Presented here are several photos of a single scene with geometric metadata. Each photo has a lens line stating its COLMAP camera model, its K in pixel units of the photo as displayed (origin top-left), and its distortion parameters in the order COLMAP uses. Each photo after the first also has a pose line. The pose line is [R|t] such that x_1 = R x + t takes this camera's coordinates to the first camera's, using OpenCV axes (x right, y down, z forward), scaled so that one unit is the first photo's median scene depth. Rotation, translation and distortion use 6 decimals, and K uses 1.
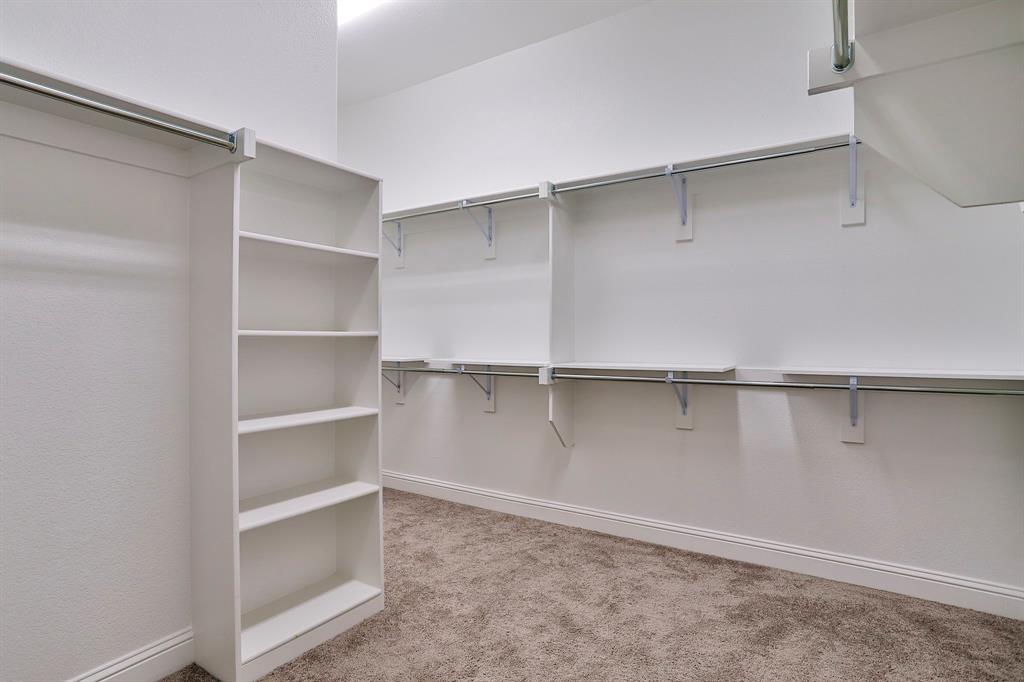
lens RADIAL K [[537.4, 0, 514.6], [0, 537.4, 337.3], [0, 0, 1]] dist [-0.030035, -0.000367]
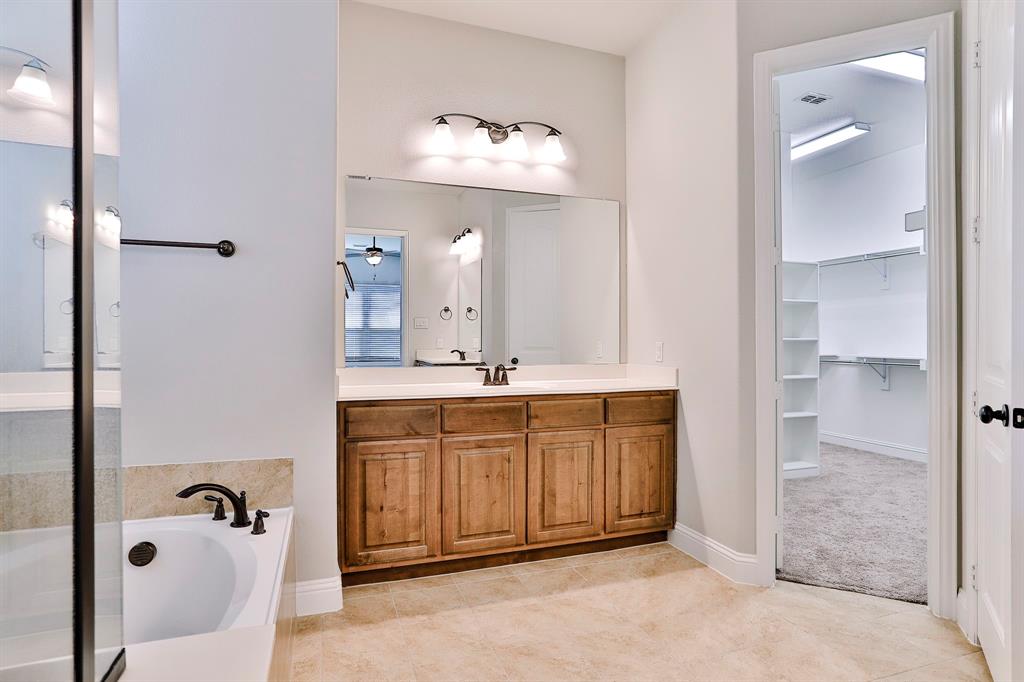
lens RADIAL K [[537.4, 0, 514.6], [0, 537.4, 337.3], [0, 0, 1]] dist [-0.030035, -0.000367]
pose [[0.781091, 0.000236, -0.624418, 0.075014], [-0.002794, 0.999991, -0.003117, -0.002552], [0.624411, 0.004179, 0.781084, -0.889403]]
